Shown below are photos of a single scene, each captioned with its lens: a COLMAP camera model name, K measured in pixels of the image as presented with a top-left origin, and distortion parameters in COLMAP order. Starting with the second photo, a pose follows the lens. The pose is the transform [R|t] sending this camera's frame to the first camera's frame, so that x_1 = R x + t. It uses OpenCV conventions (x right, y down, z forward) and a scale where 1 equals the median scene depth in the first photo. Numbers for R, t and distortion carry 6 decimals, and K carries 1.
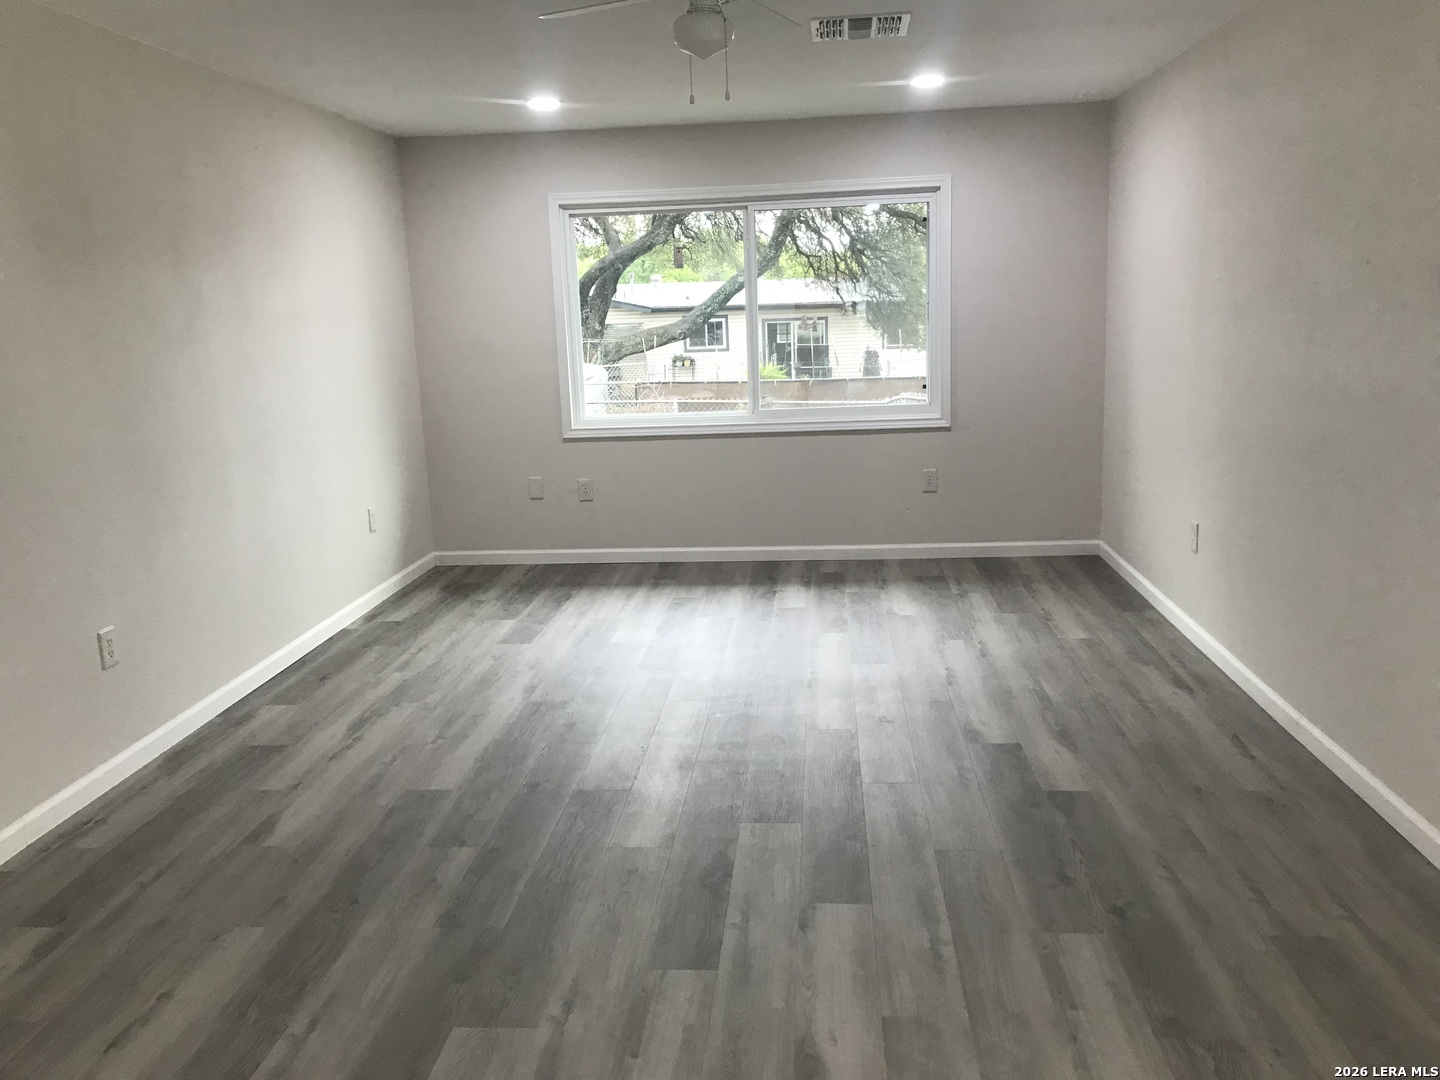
lens RADIAL K [[1174.6, 0, 722.6], [0, 1174.6, 538.7], [0, 0, 1]] dist [0.055091, -0.060863]
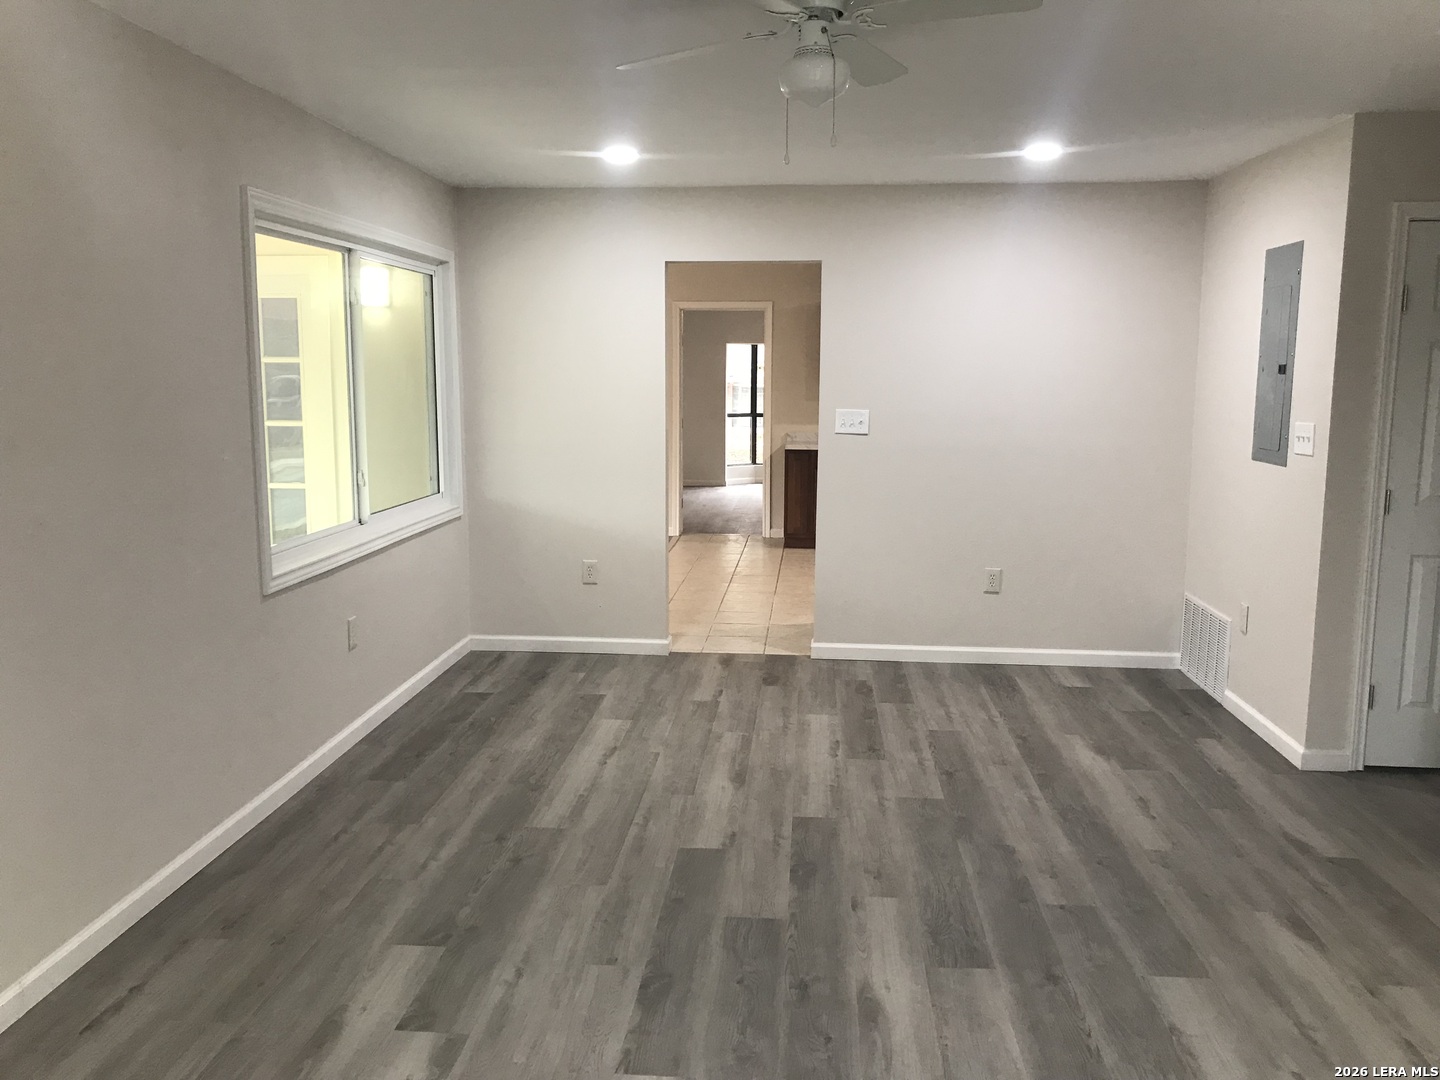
lens RADIAL K [[1174.6, 0, 732.7], [0, 1174.6, 534.2], [0, 0, 1]] dist [0.055091, -0.060863]
pose [[-0.999421, 0.033026, -0.008227, 0.062012], [0.028462, 0.943526, 0.330073, -0.407511], [0.018663, 0.329648, -0.943919, 1.956493]]
